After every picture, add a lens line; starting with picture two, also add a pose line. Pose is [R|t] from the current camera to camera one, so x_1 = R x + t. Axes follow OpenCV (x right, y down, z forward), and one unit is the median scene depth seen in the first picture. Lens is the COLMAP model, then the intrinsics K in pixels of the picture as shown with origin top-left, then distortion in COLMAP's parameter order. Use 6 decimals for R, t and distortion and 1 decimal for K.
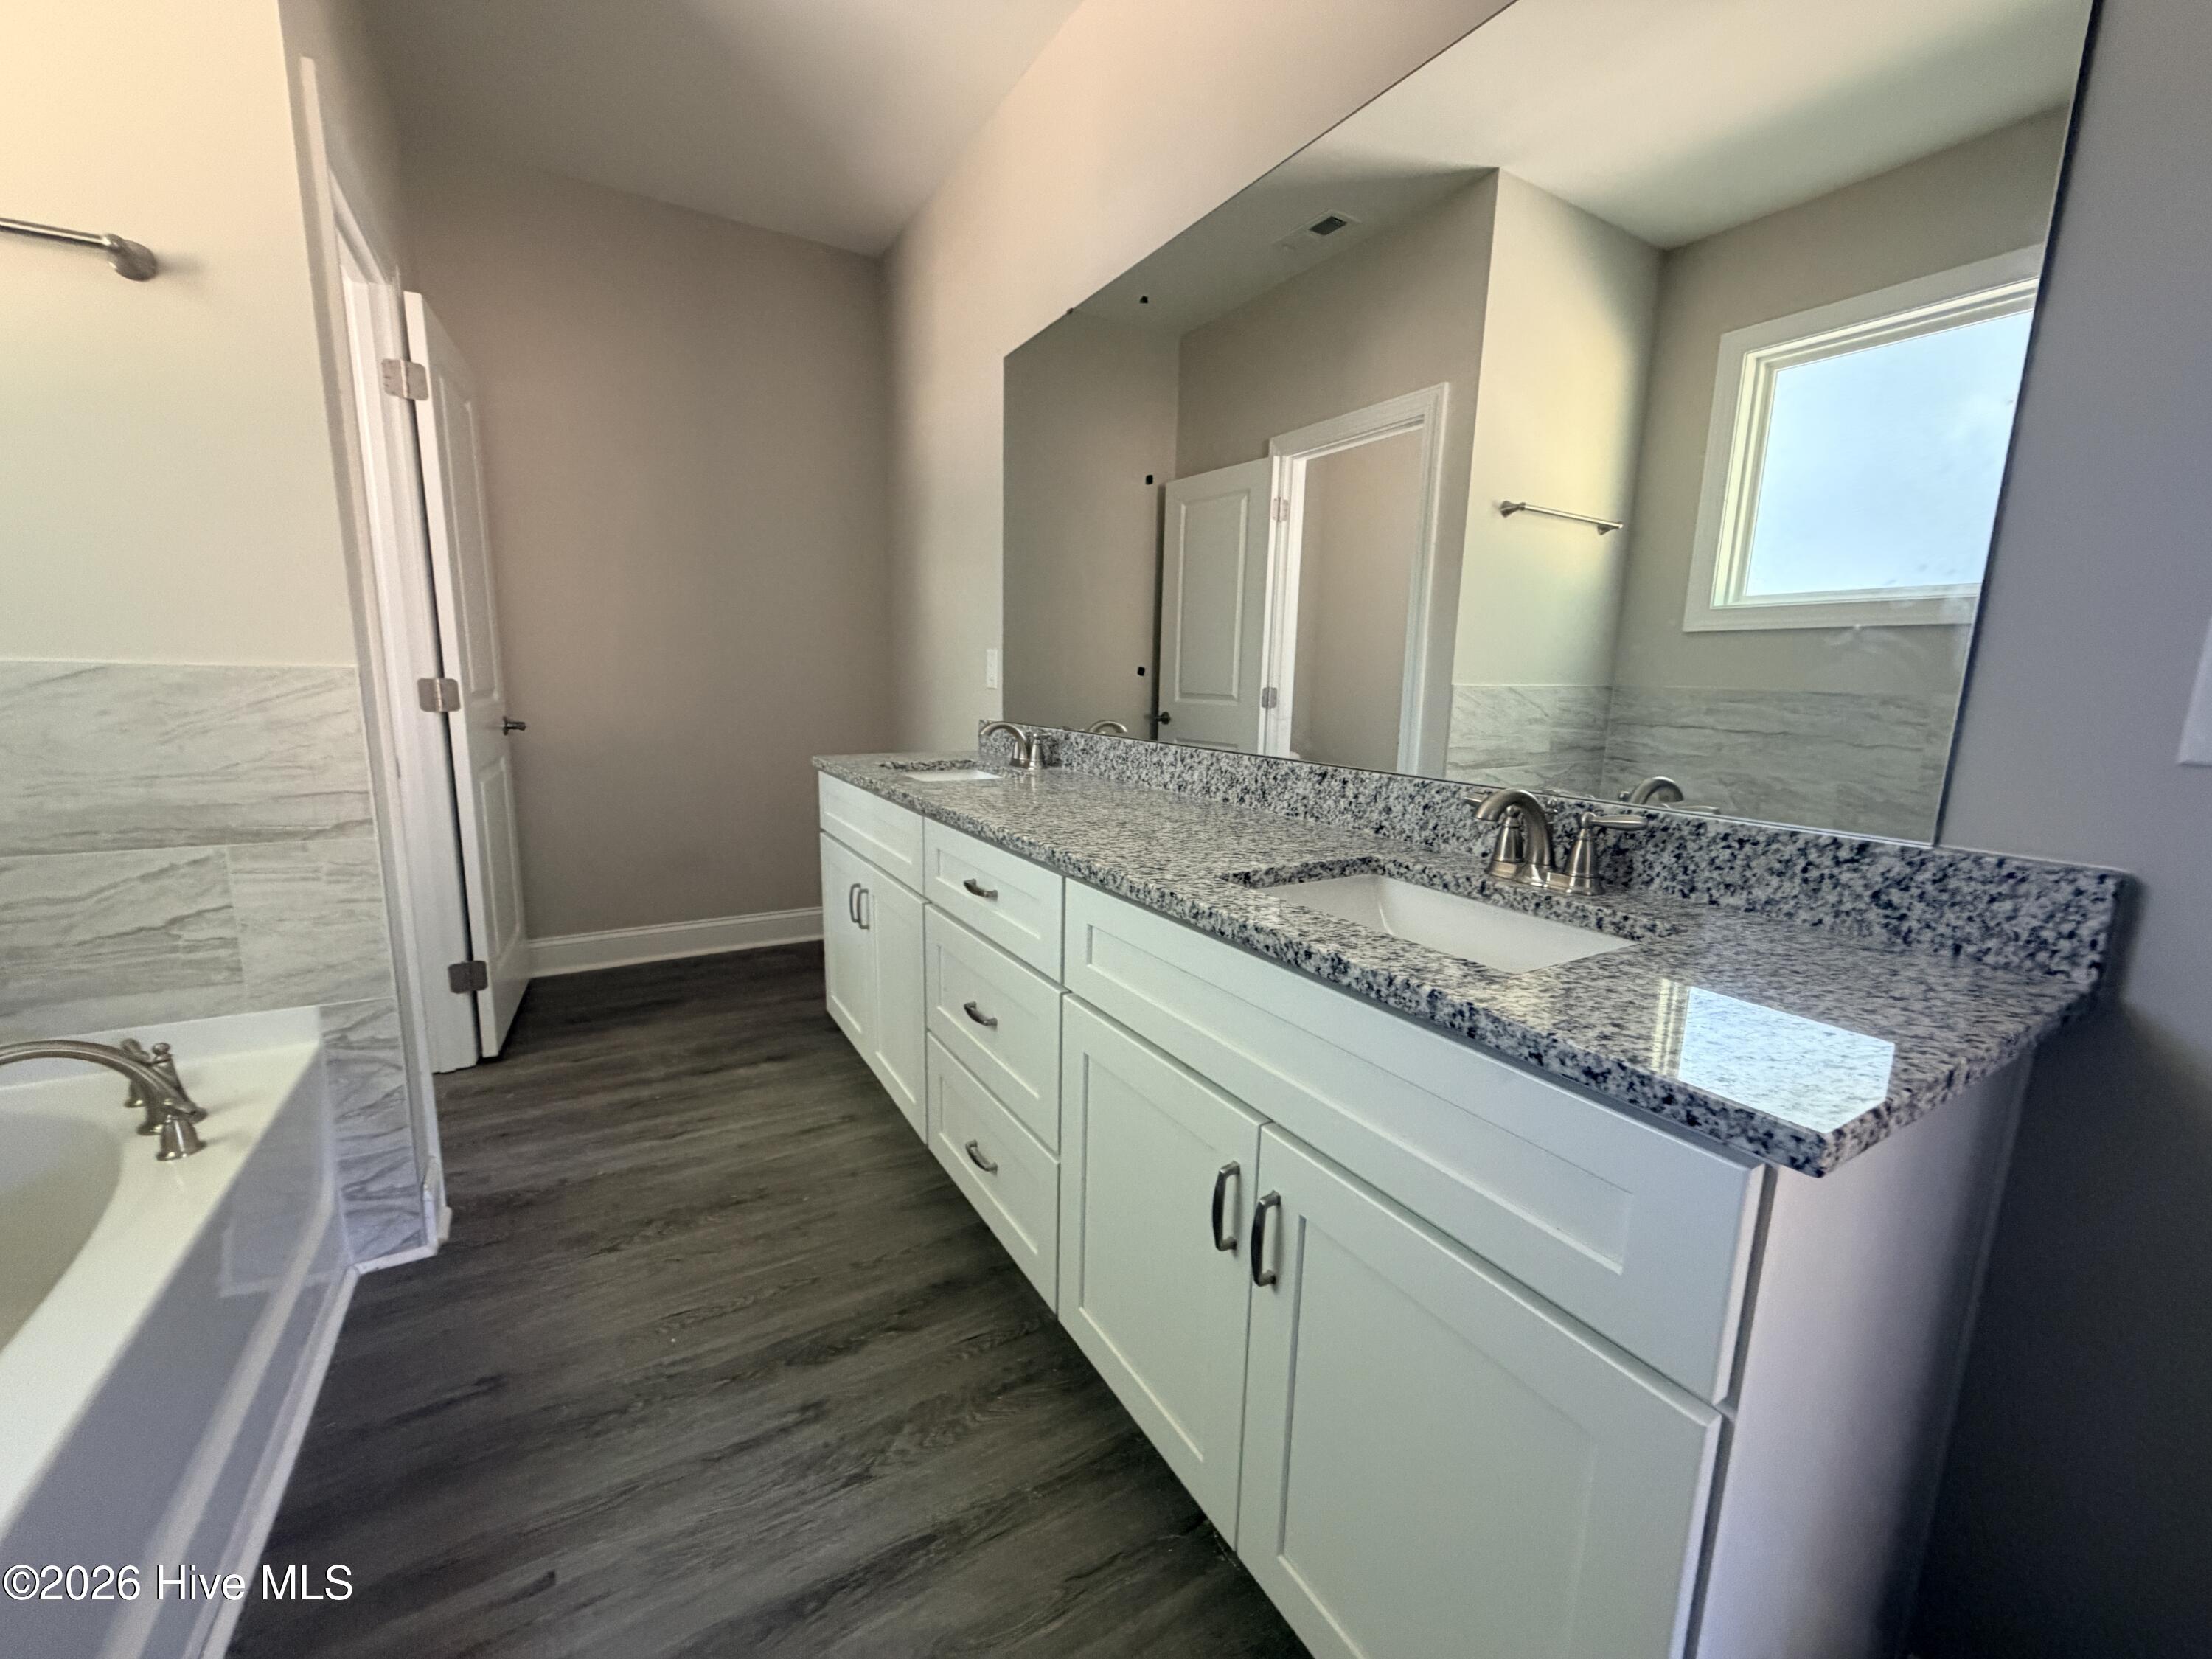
lens RADIAL K [[882.7, 0, 1091.0], [0, 882.7, 828.9], [0, 0, 1]] dist [0.003647, 0.000239]
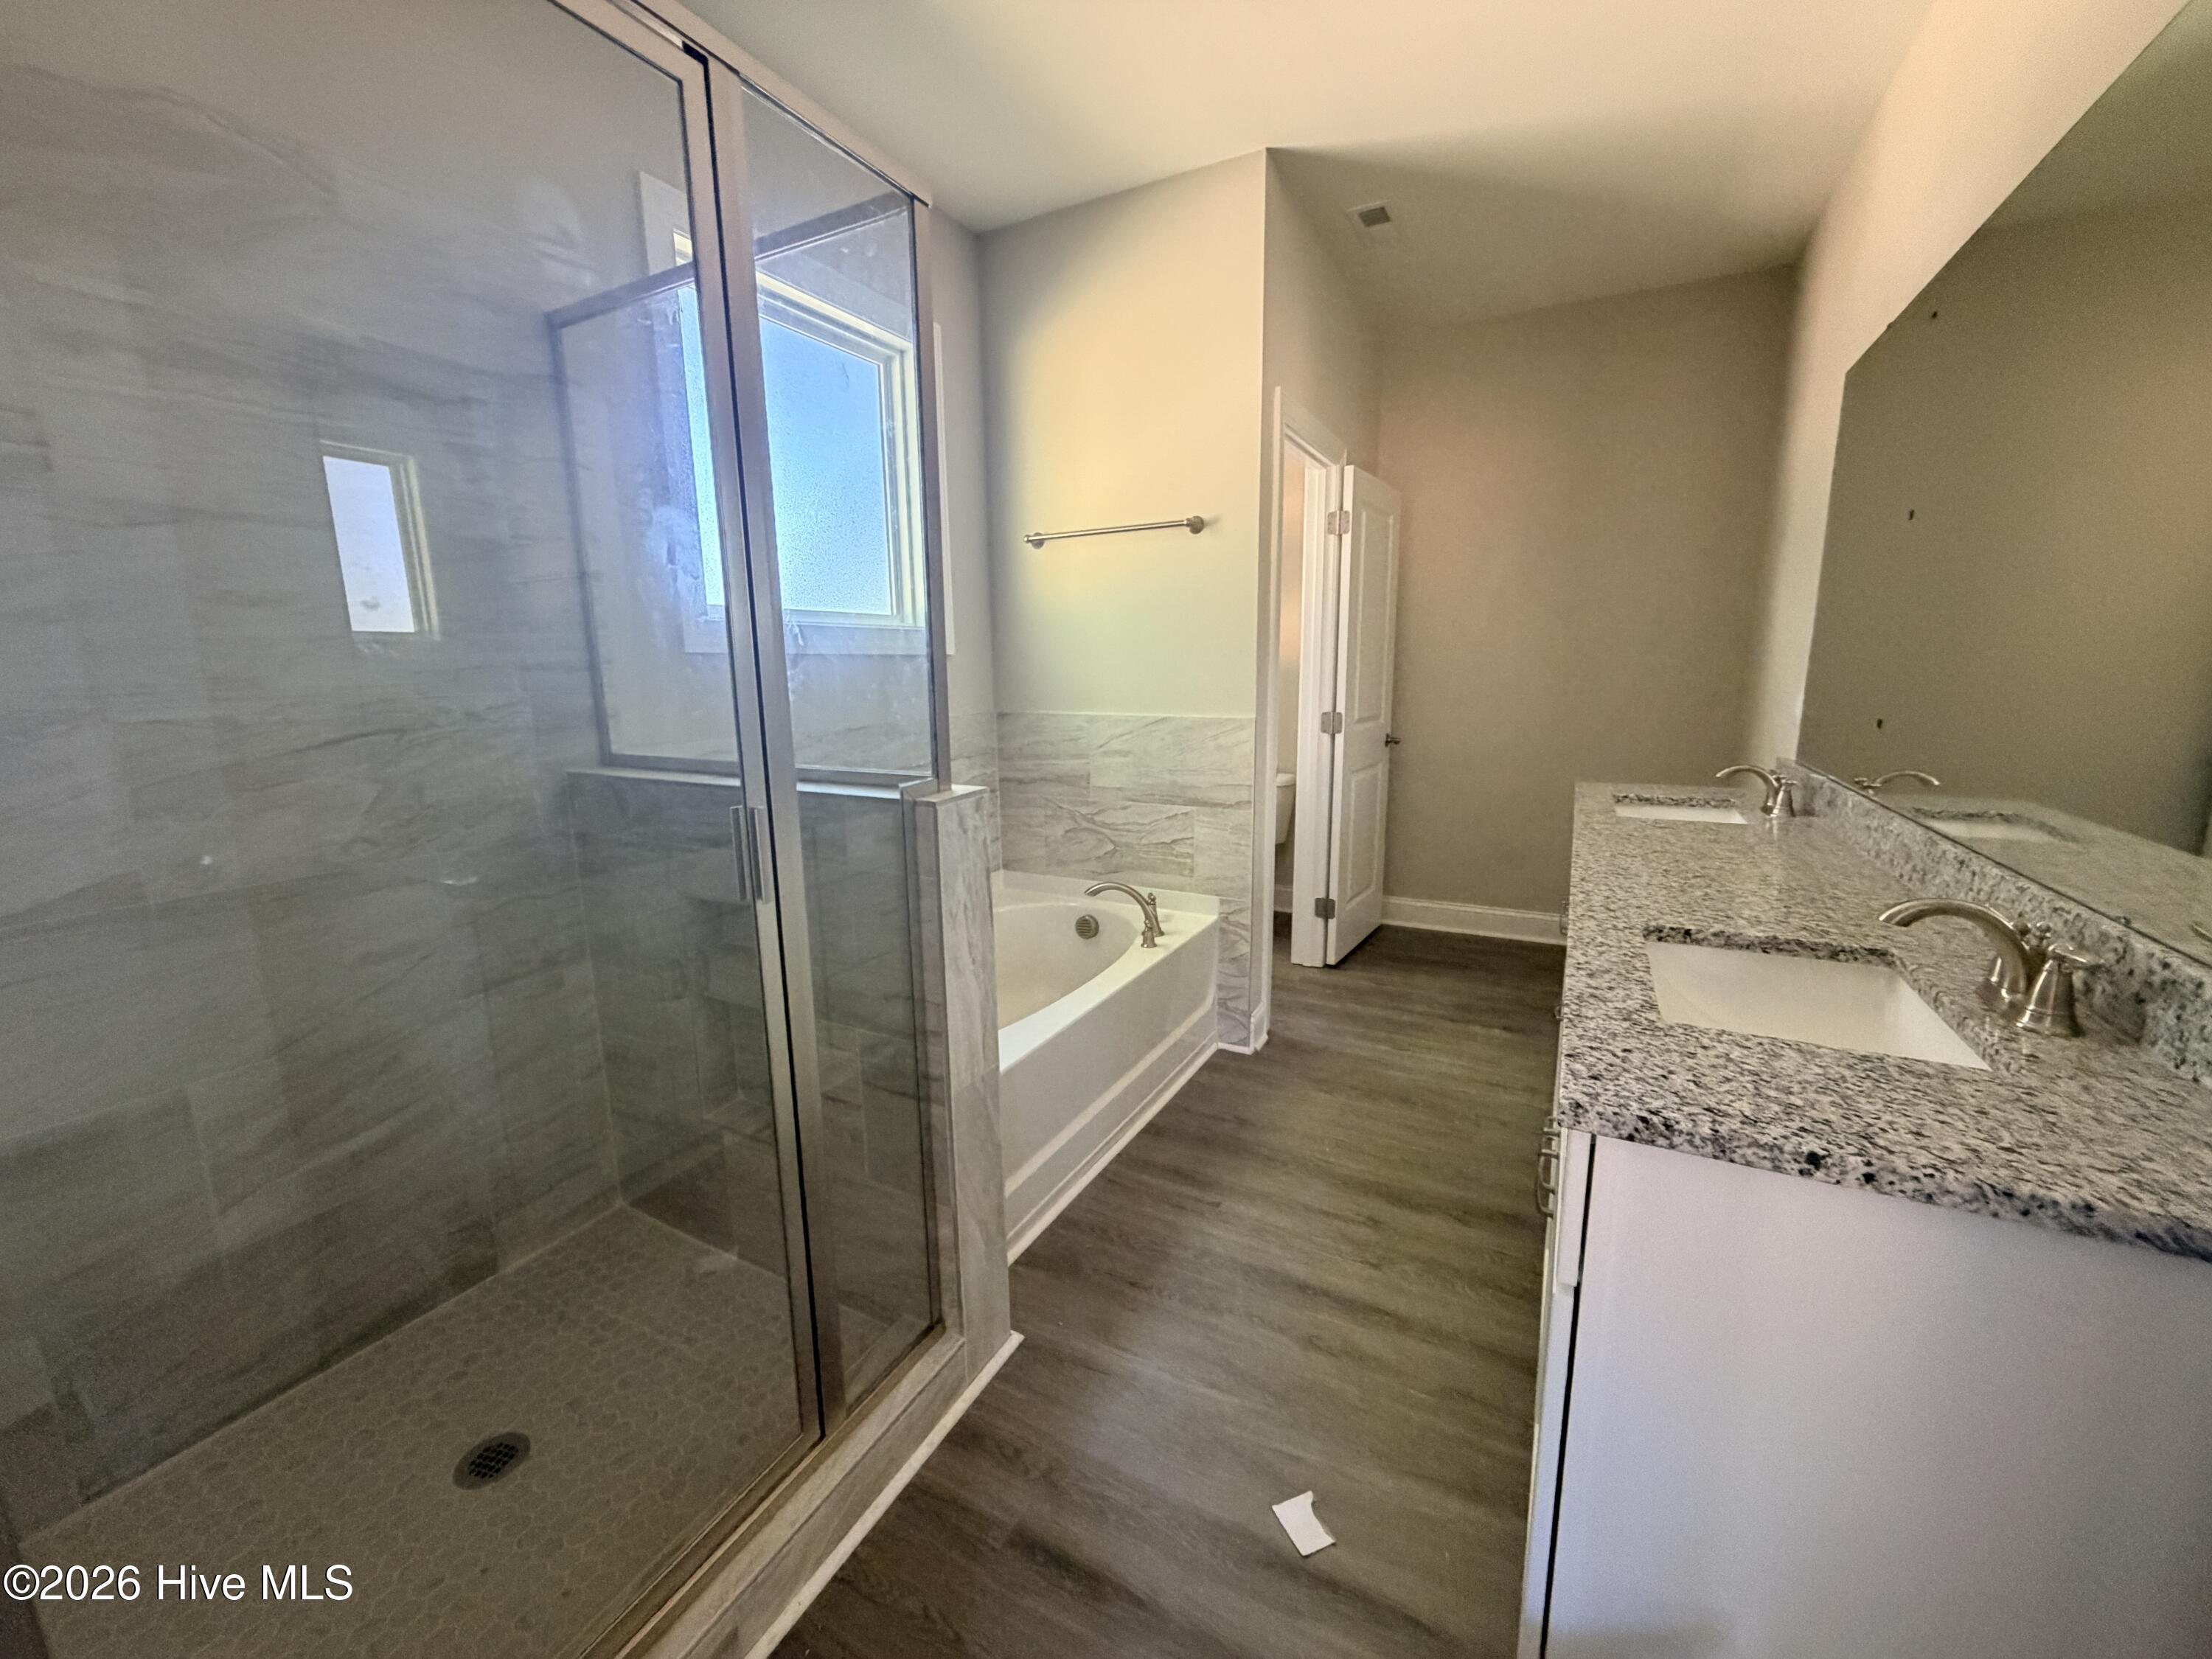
lens RADIAL K [[882.7, 0, 1096.2], [0, 882.7, 830.7], [0, 0, 1]] dist [0.003647, 0.000239]
pose [[0.513388, 0.132427, -0.847877, 0.545404], [-0.123151, 0.989164, 0.079926, -0.055404], [0.849274, 0.063383, 0.524134, -0.200355]]
